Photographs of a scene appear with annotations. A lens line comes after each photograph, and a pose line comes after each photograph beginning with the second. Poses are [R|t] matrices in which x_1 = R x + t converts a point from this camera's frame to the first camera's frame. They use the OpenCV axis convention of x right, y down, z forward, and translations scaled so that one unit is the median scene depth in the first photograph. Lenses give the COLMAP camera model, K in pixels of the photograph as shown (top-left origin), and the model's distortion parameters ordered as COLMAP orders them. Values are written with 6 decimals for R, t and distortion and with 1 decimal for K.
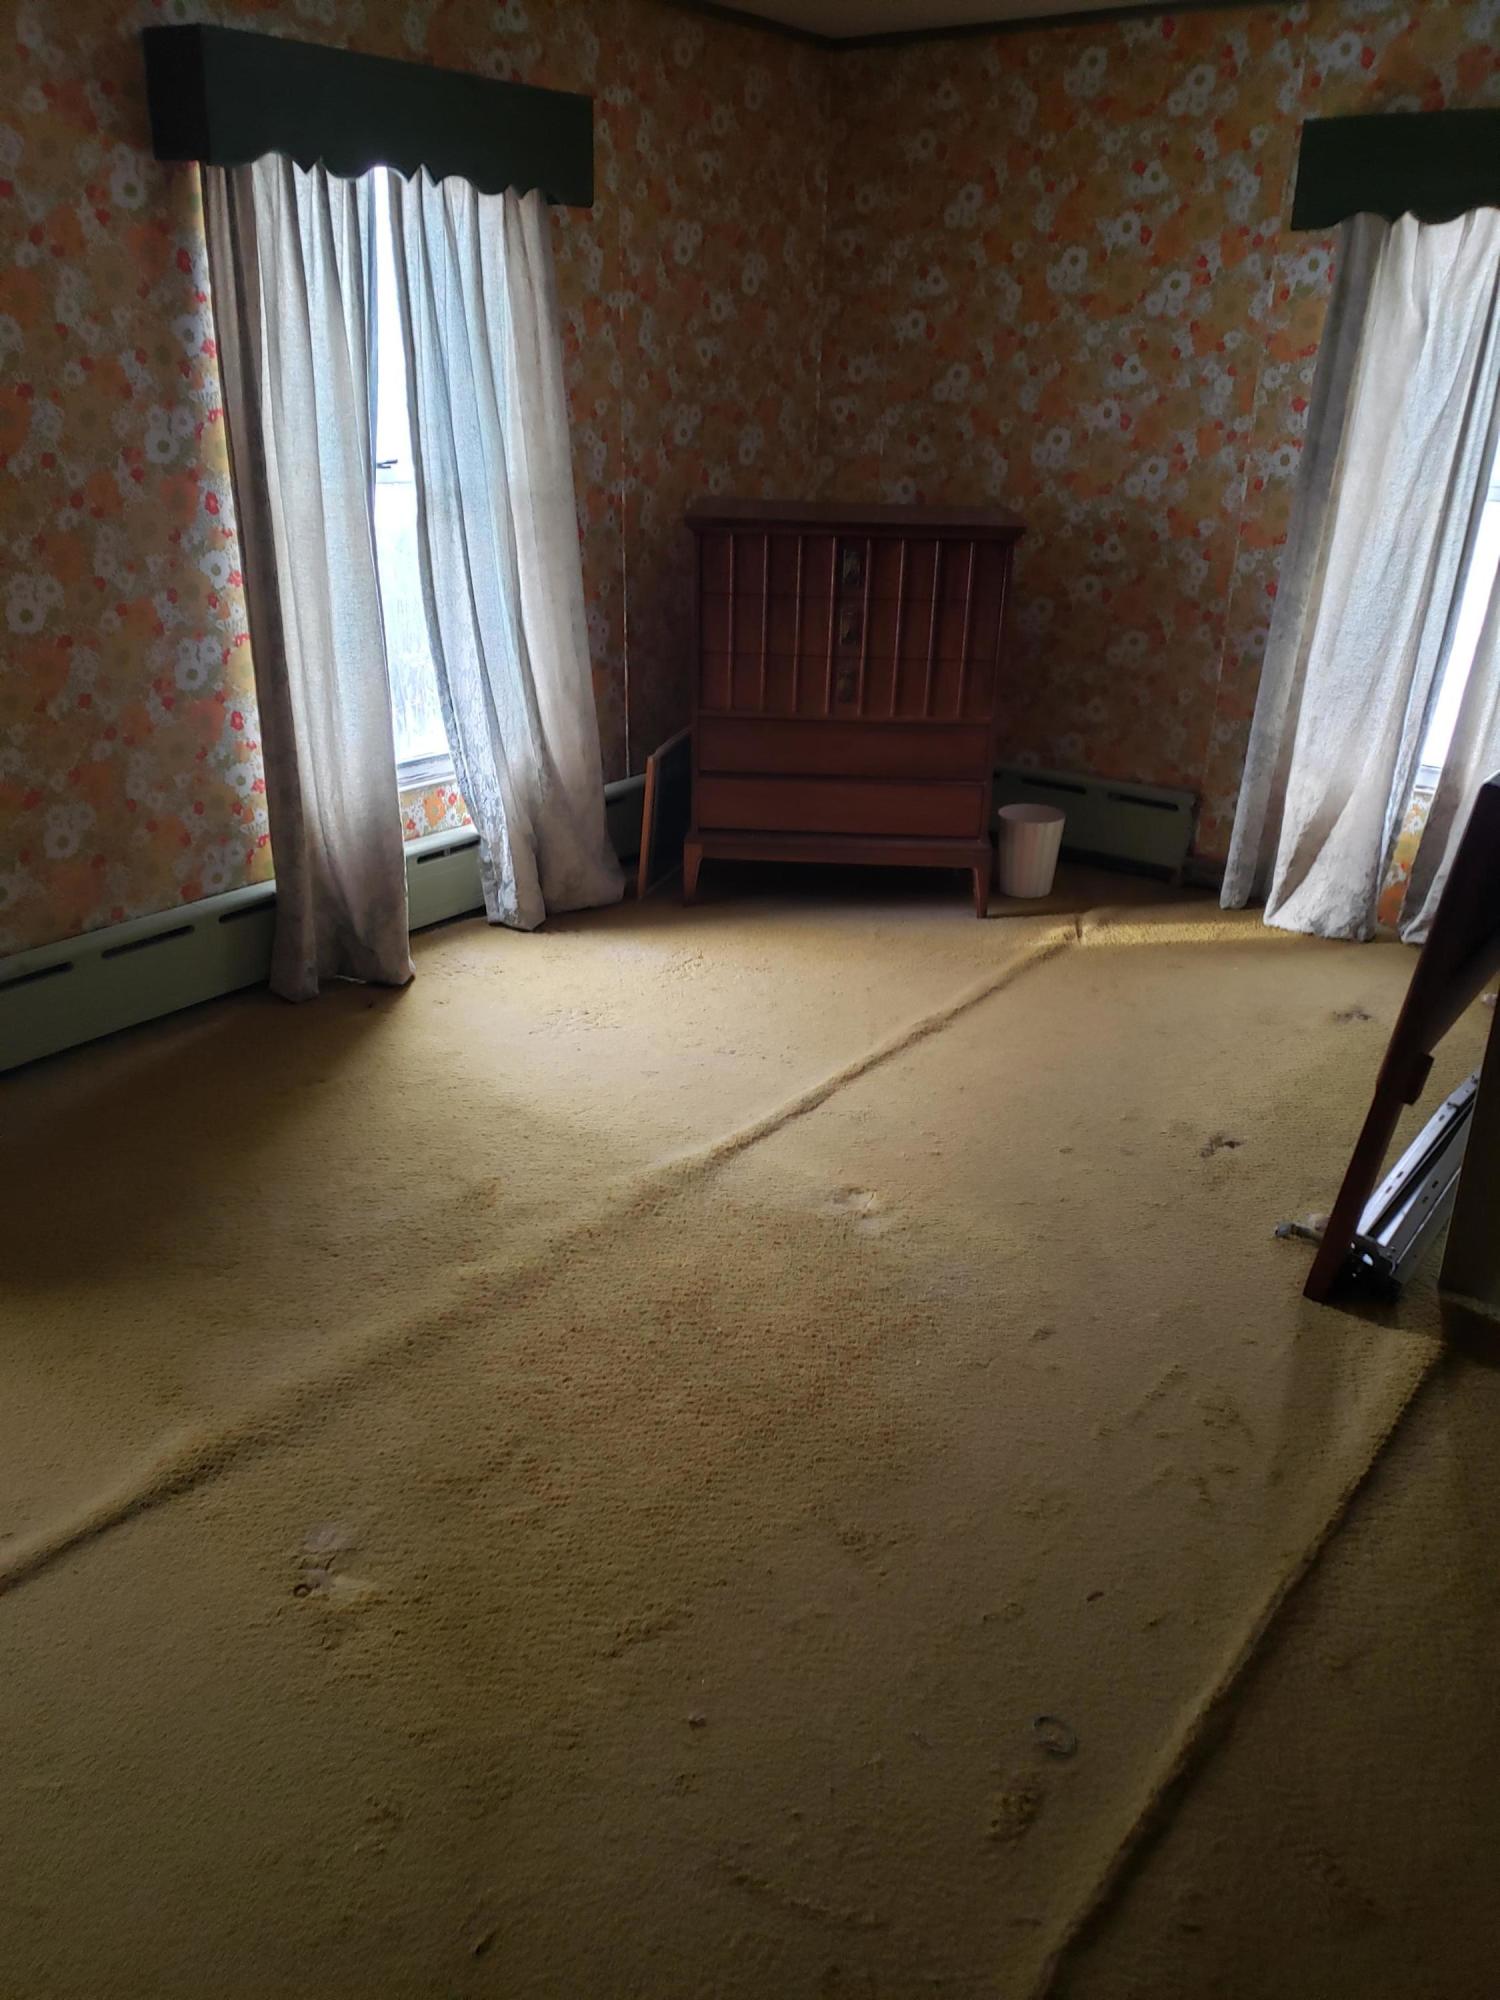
lens RADIAL K [[1534.1, 0, 750.0], [0, 1534.1, 1000.0], [0, 0, 1]] dist [0.000743, 0.006683]
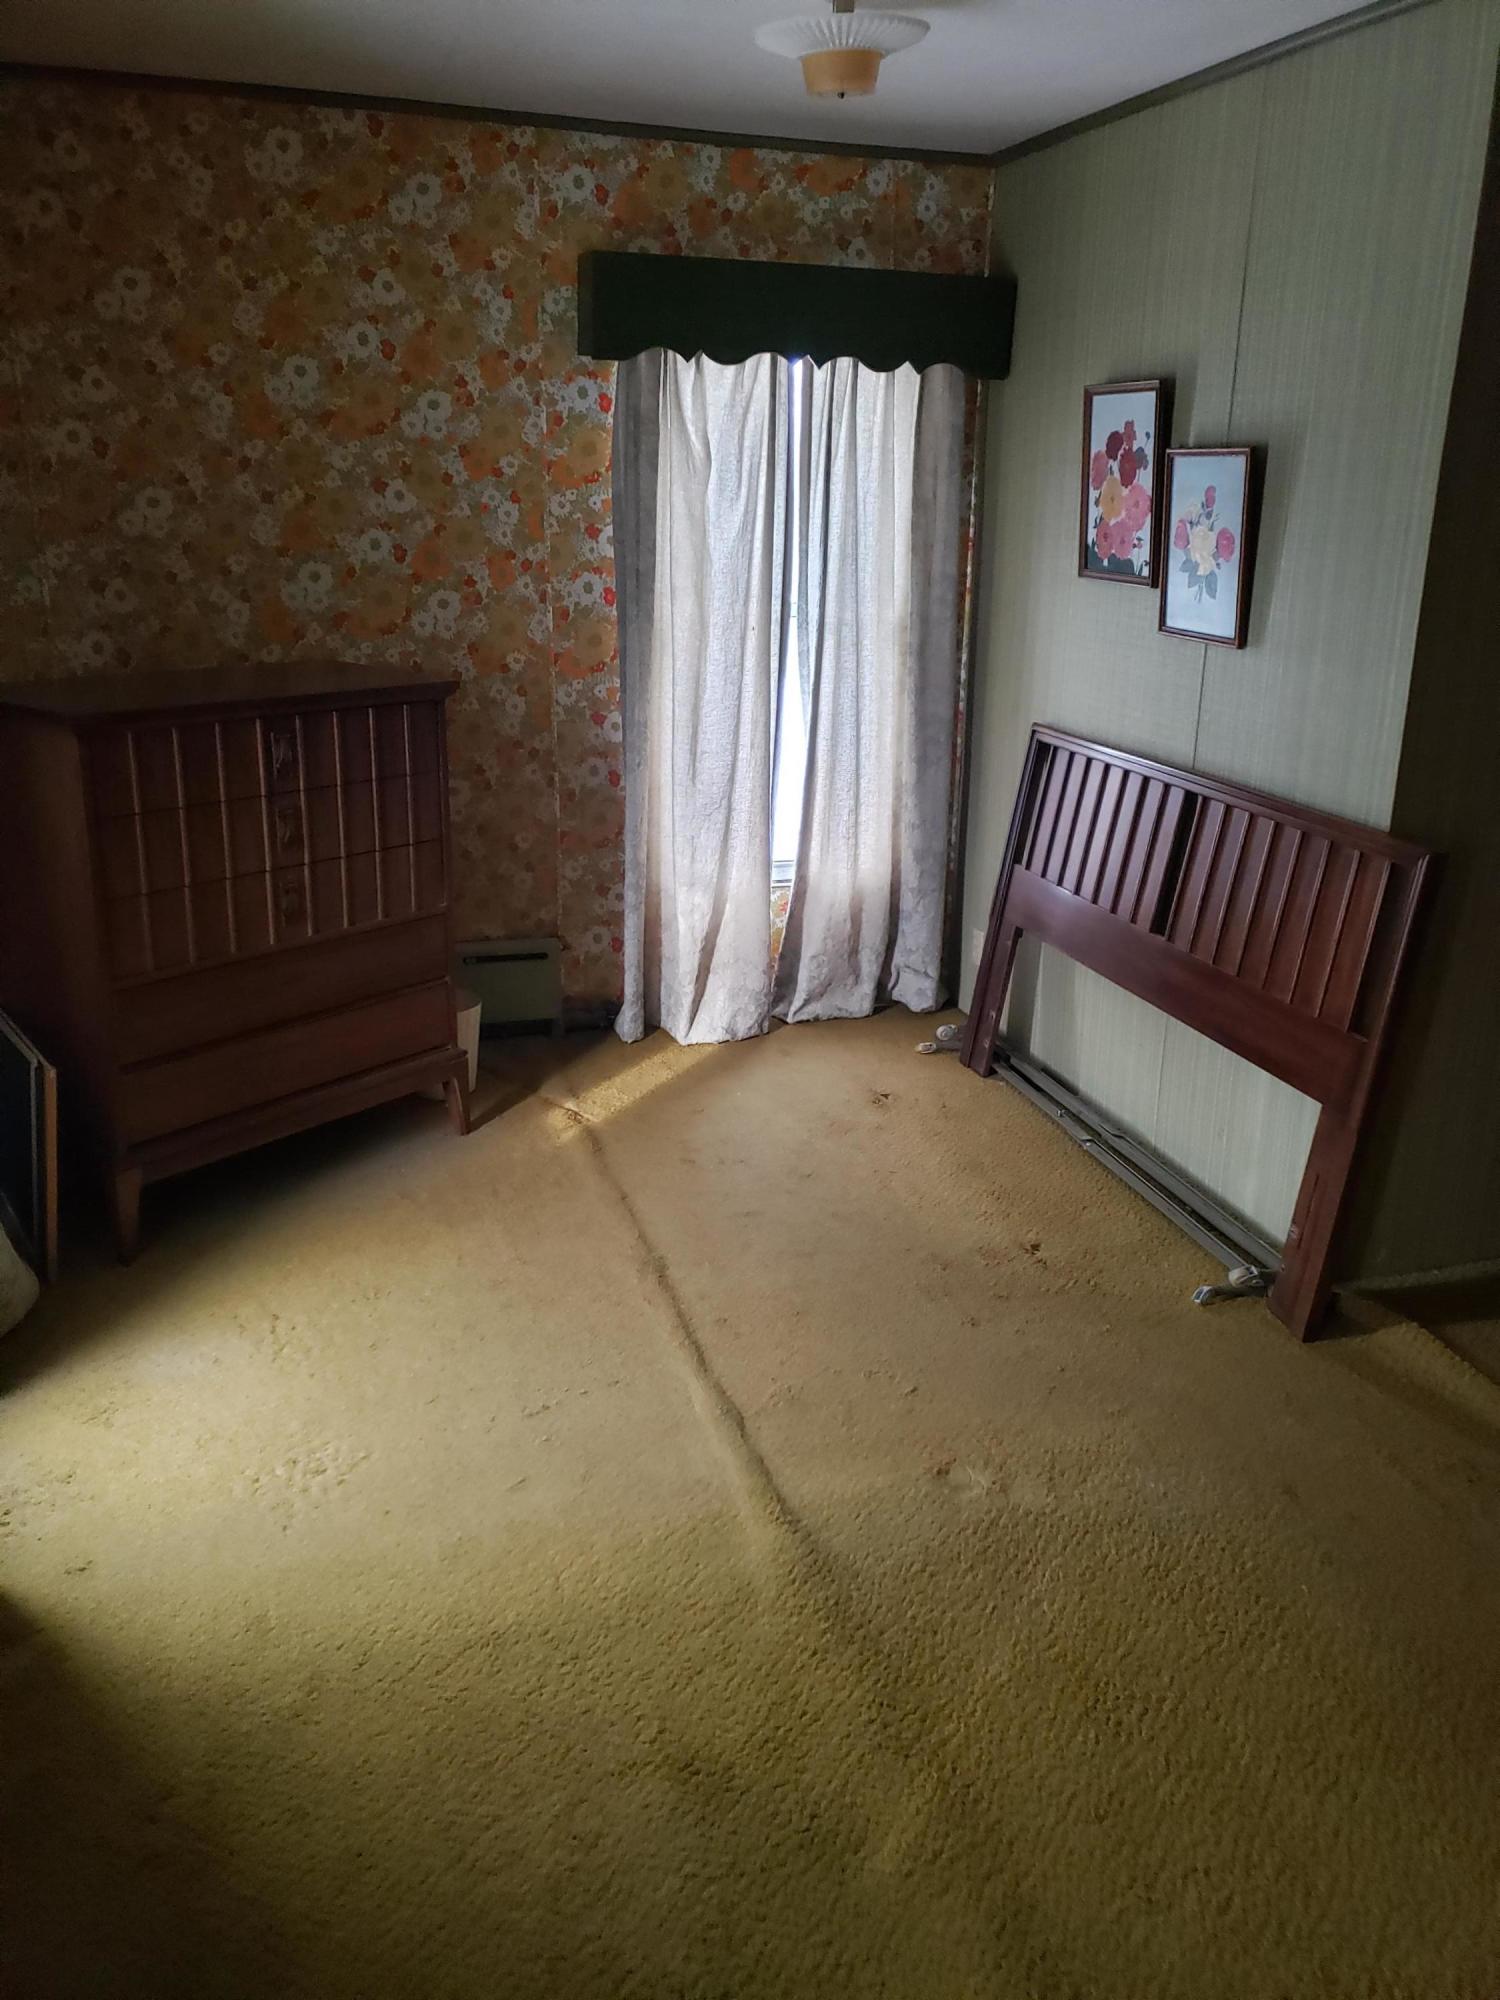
lens RADIAL K [[1501.3, 0, 750.0], [0, 1501.3, 1000.0], [0, 0, 1]] dist [-0.006783, -0.002069]
pose [[0.584540, -0.260176, 0.768519, -0.380705], [0.304092, 0.948403, 0.089780, -0.154046], [-0.752224, 0.181220, 0.633497, 0.358841]]
